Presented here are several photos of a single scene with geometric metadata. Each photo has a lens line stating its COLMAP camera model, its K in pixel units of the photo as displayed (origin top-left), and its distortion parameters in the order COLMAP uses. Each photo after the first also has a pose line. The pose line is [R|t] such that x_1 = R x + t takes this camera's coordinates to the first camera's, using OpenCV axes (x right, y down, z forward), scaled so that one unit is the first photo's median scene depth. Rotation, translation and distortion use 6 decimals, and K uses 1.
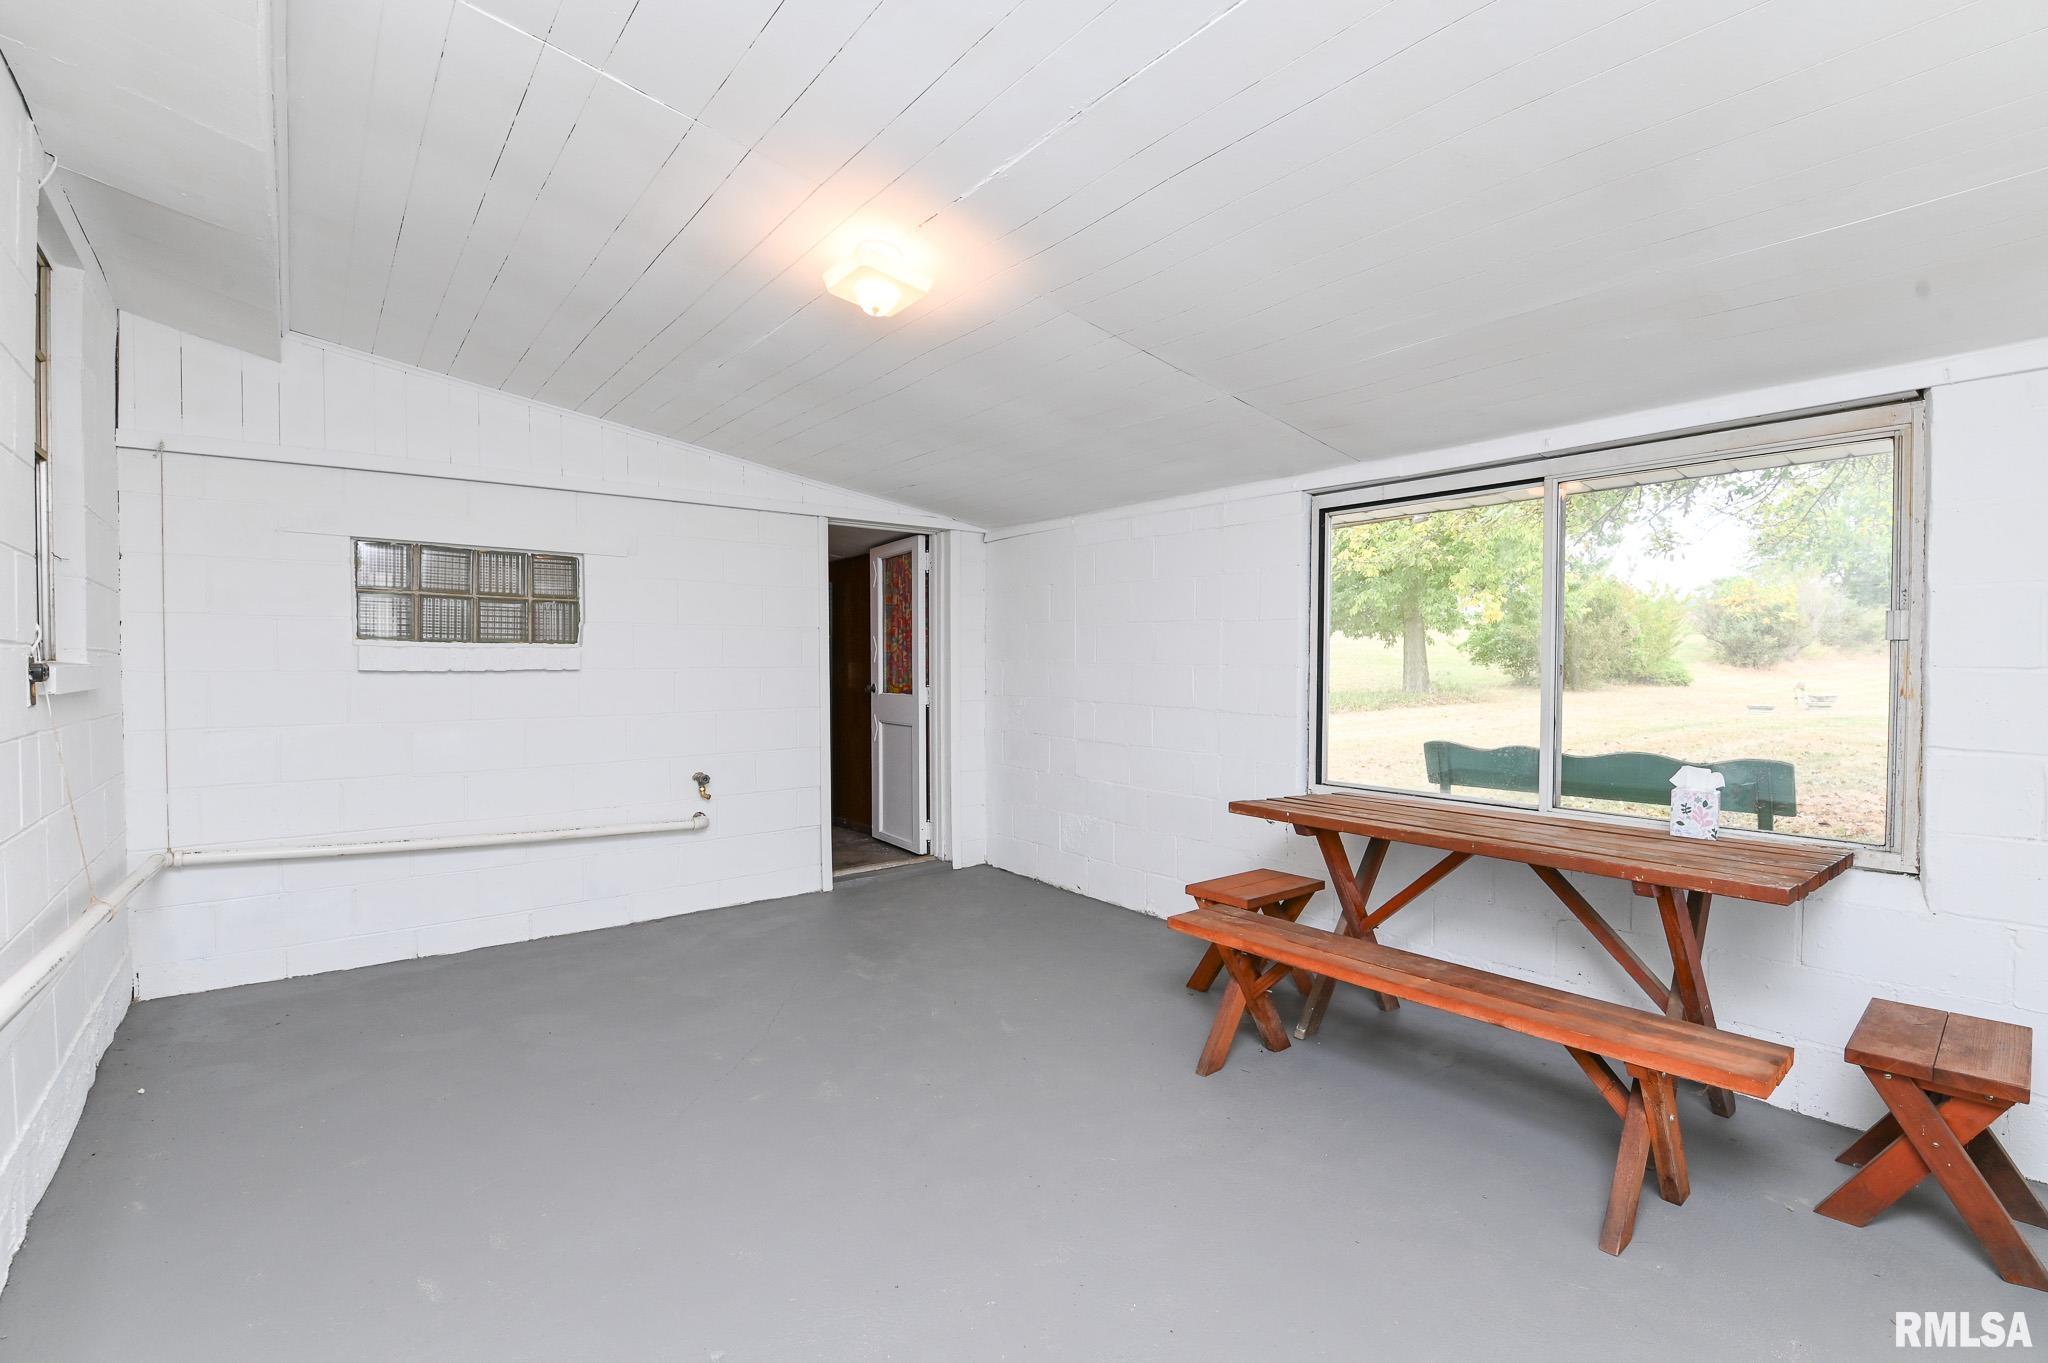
lens RADIAL K [[904.8, 0, 1038.2], [0, 904.8, 678.4], [0, 0, 1]] dist [0.001799, -0.010719]
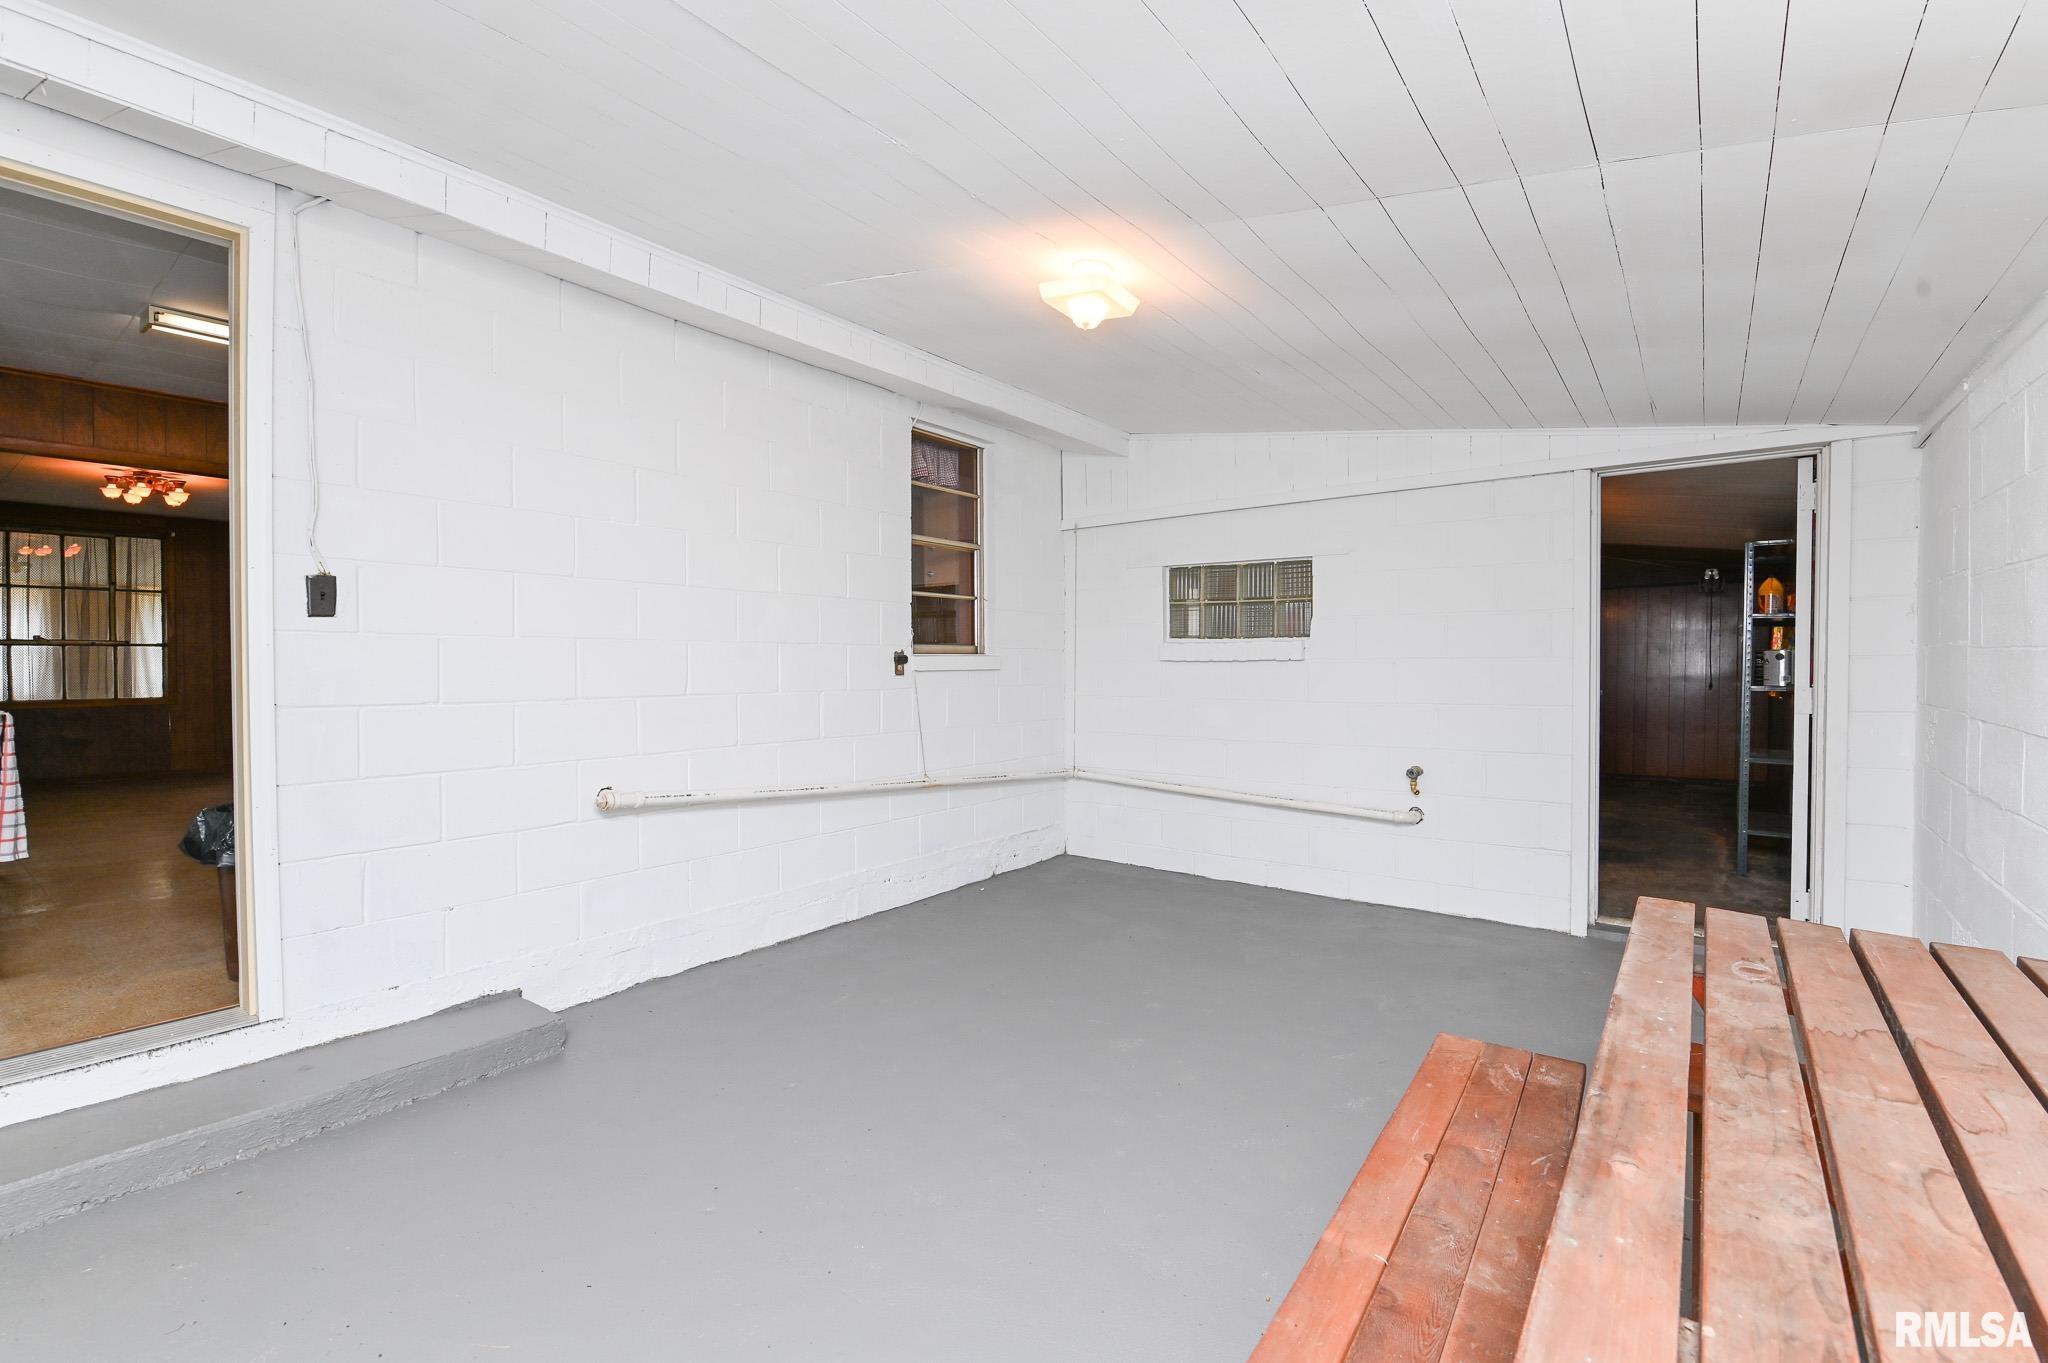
lens RADIAL K [[904.8, 0, 1038.2], [0, 904.8, 678.4], [0, 0, 1]] dist [0.001799, -0.010719]
pose [[0.250655, 0.015676, -0.967949, 0.483374], [-0.013834, 0.999825, 0.012609, 0.003372], [0.967978, 0.010230, 0.250828, 0.383292]]
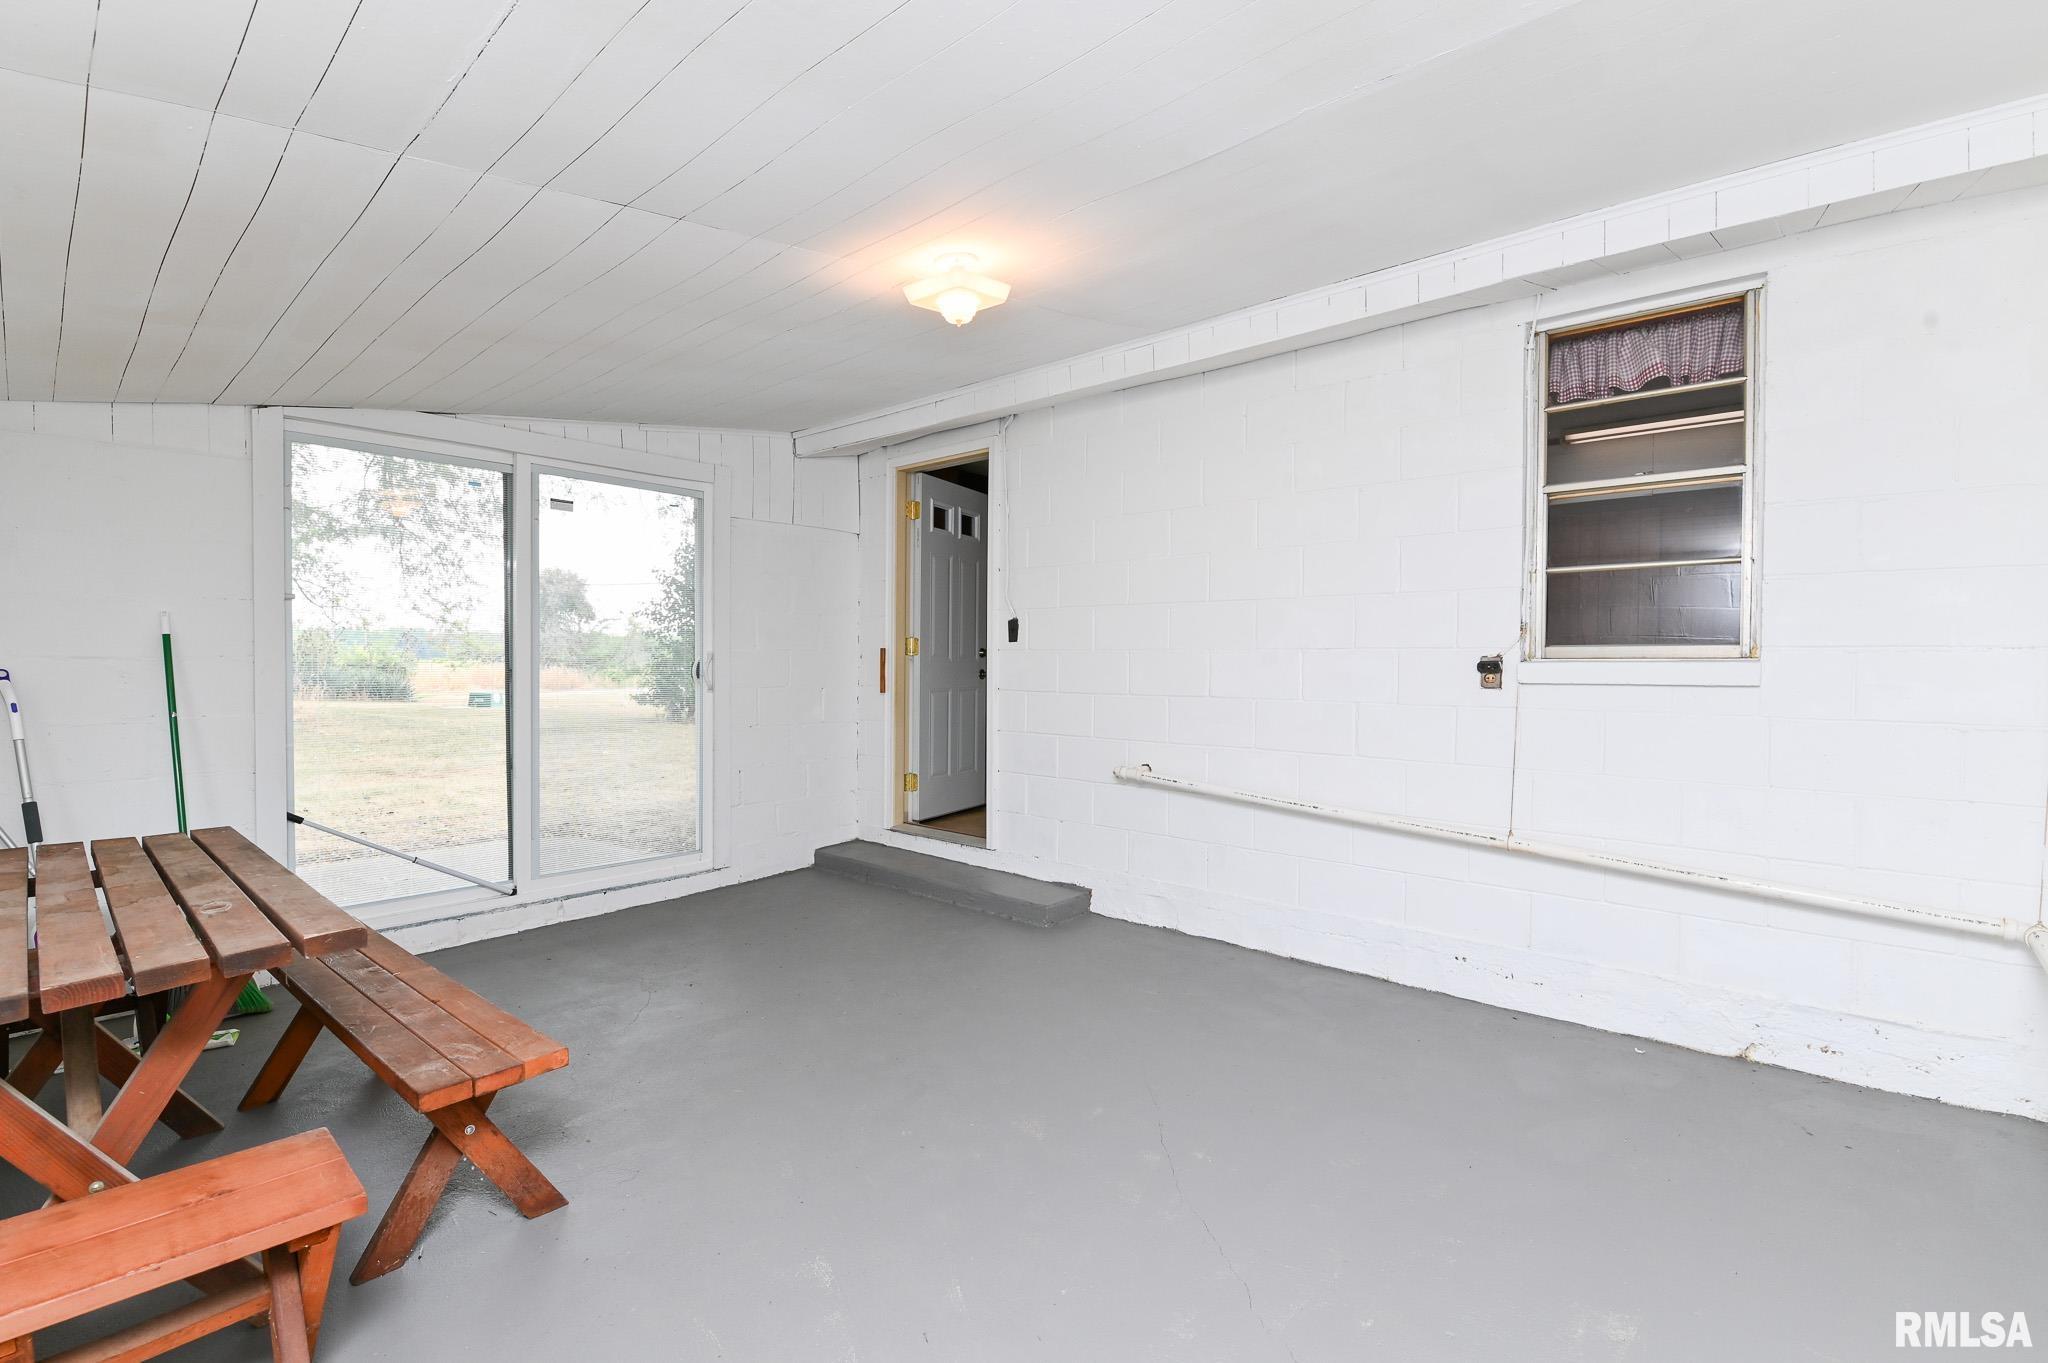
lens RADIAL K [[904.8, 0, 1038.2], [0, 904.8, 678.4], [0, 0, 1]] dist [0.001799, -0.010719]
pose [[-0.985880, -0.002157, -0.167437, -0.054629], [-0.007997, 0.999383, 0.034214, -0.016378], [0.167260, 0.035070, -0.985289, 1.163397]]
